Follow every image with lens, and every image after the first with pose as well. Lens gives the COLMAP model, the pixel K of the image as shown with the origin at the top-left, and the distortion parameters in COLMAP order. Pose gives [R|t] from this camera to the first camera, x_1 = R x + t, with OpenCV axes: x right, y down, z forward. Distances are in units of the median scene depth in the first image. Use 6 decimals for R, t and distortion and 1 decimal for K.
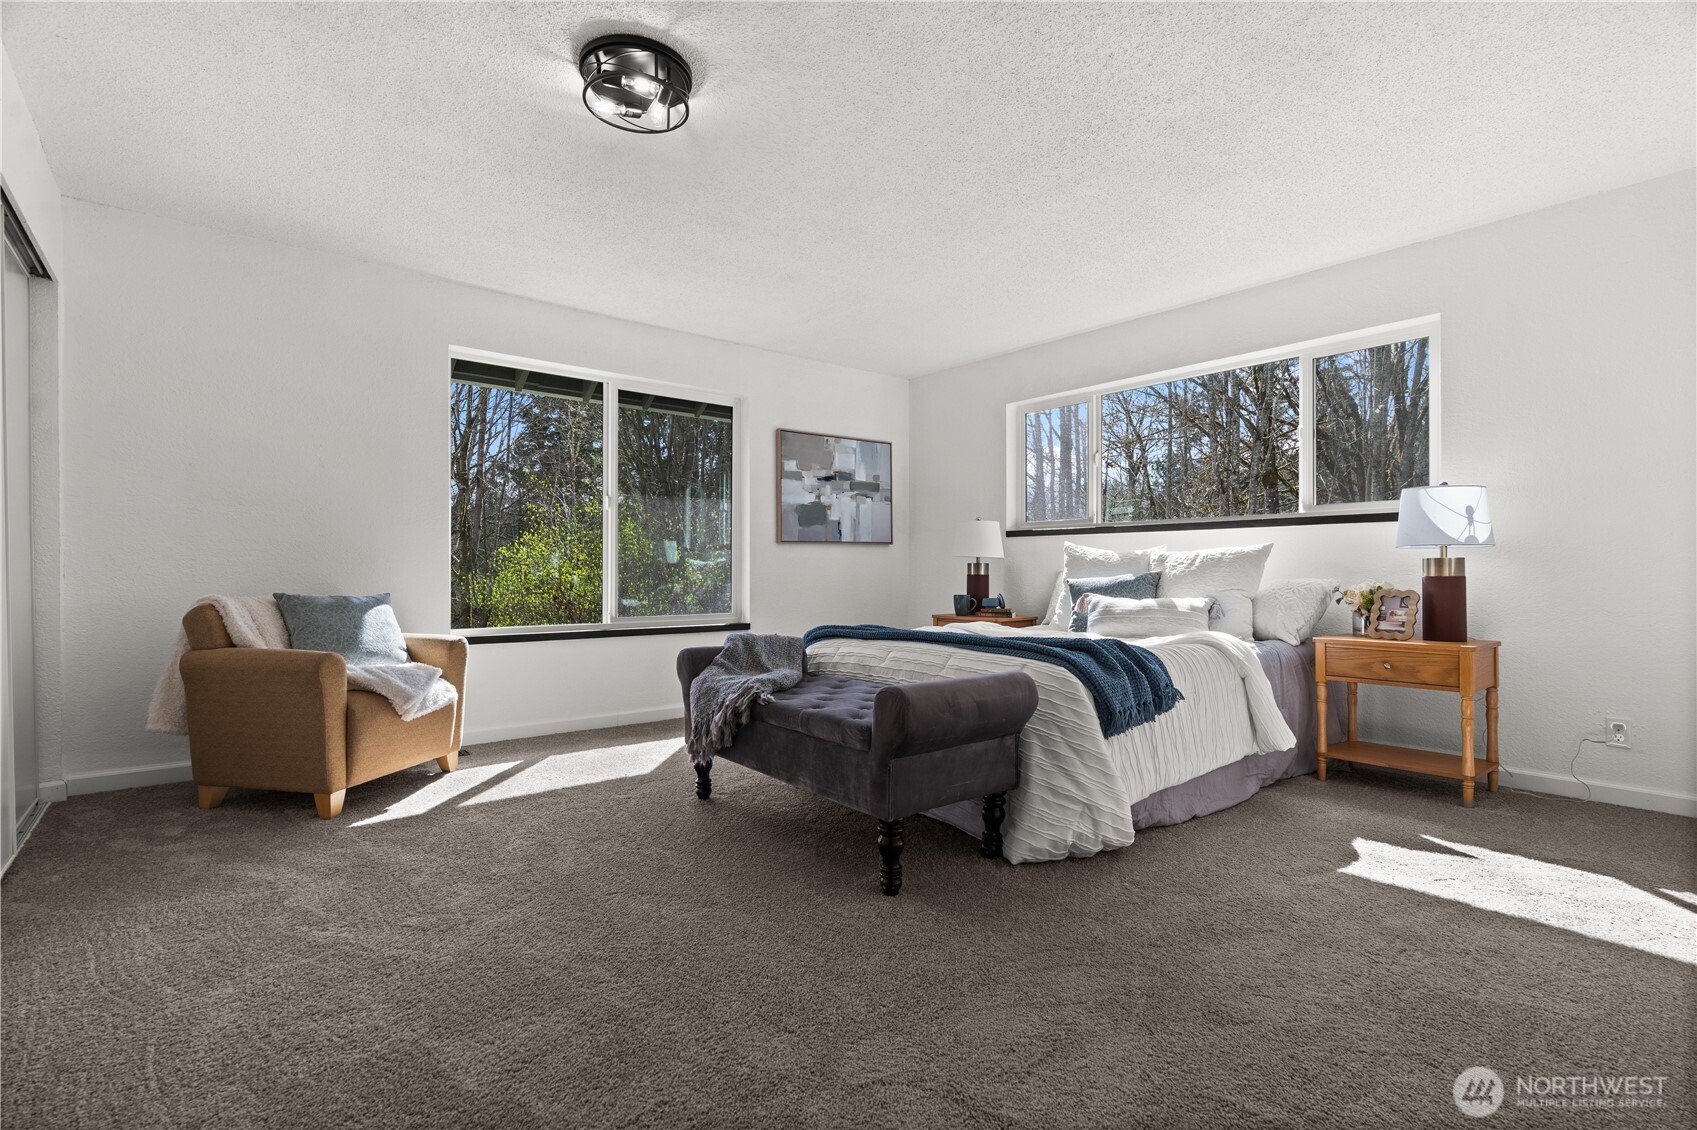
lens RADIAL K [[775.4, 0, 851.7], [0, 775.4, 569.1], [0, 0, 1]] dist [-0.009341, 0.000977]
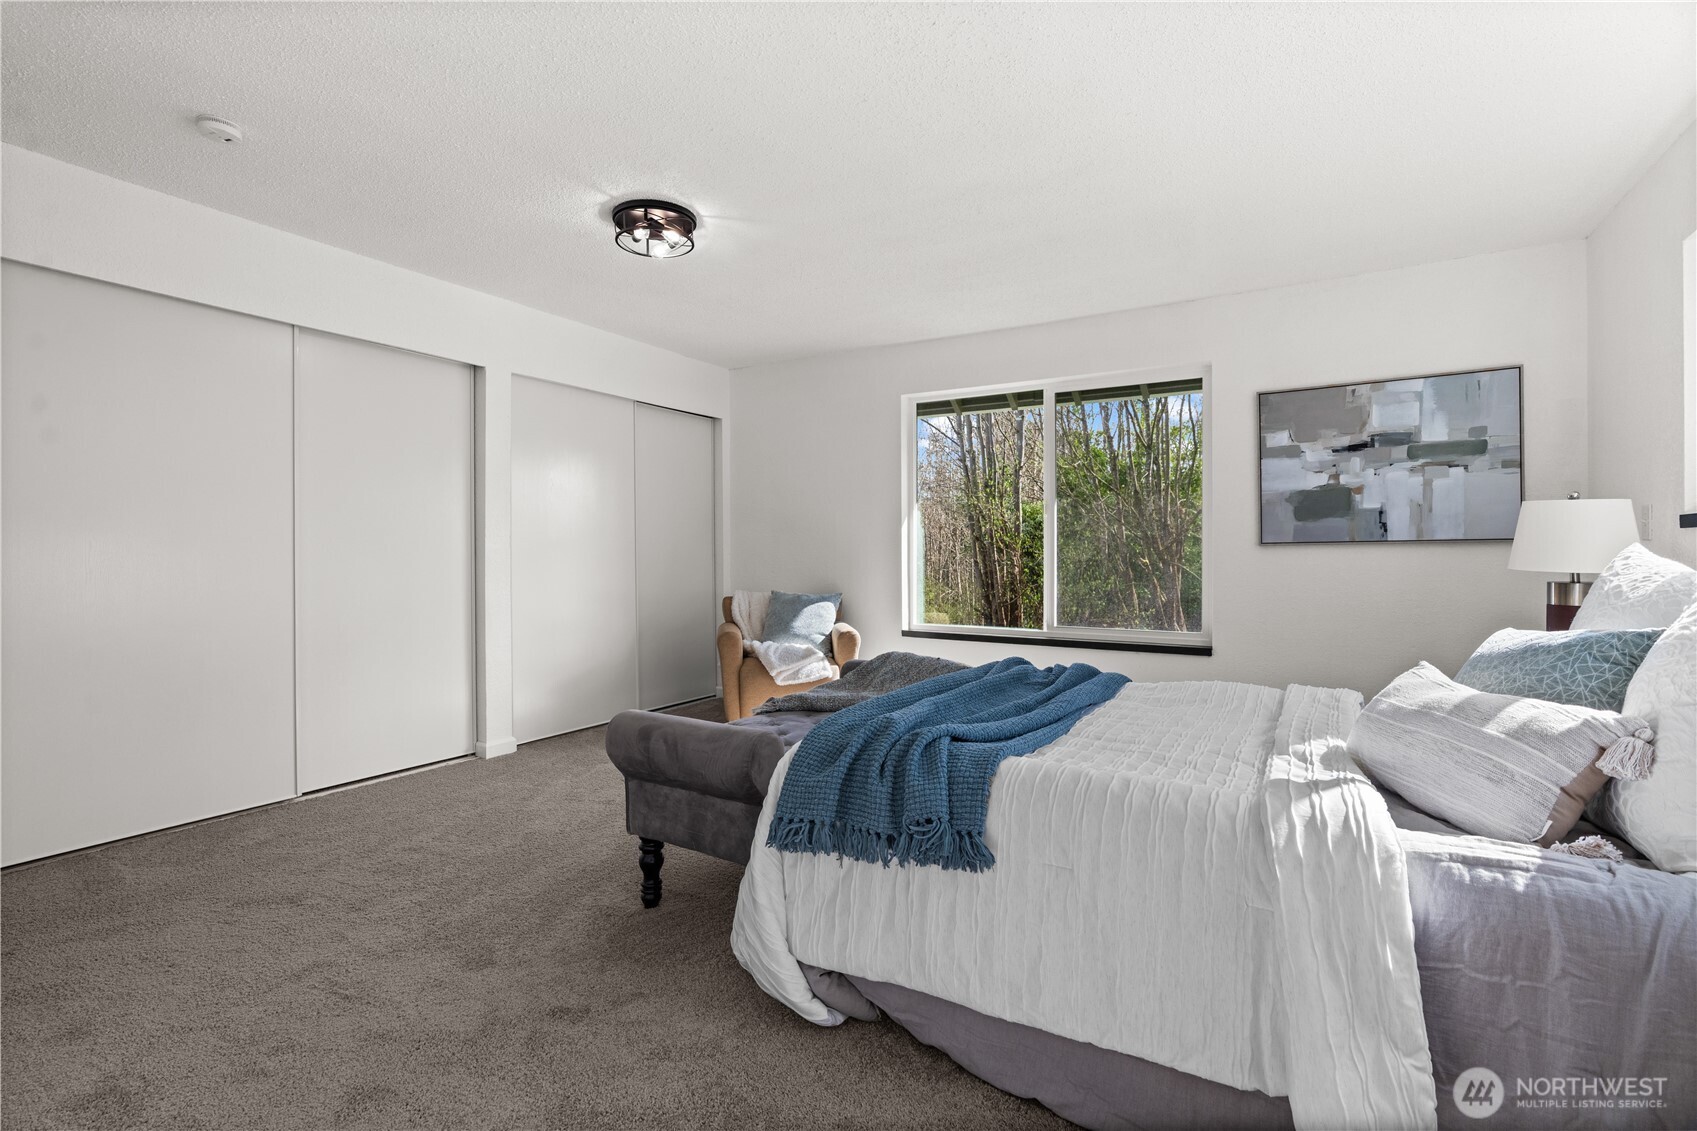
lens RADIAL K [[775.4, 0, 851.2], [0, 775.4, 556.7], [0, 0, 1]] dist [-0.009341, 0.000977]
pose [[0.331725, 0.004680, -0.943364, 0.459744], [0.002051, 0.999982, 0.005682, -0.026729], [0.943374, -0.003820, 0.331710, 0.366535]]
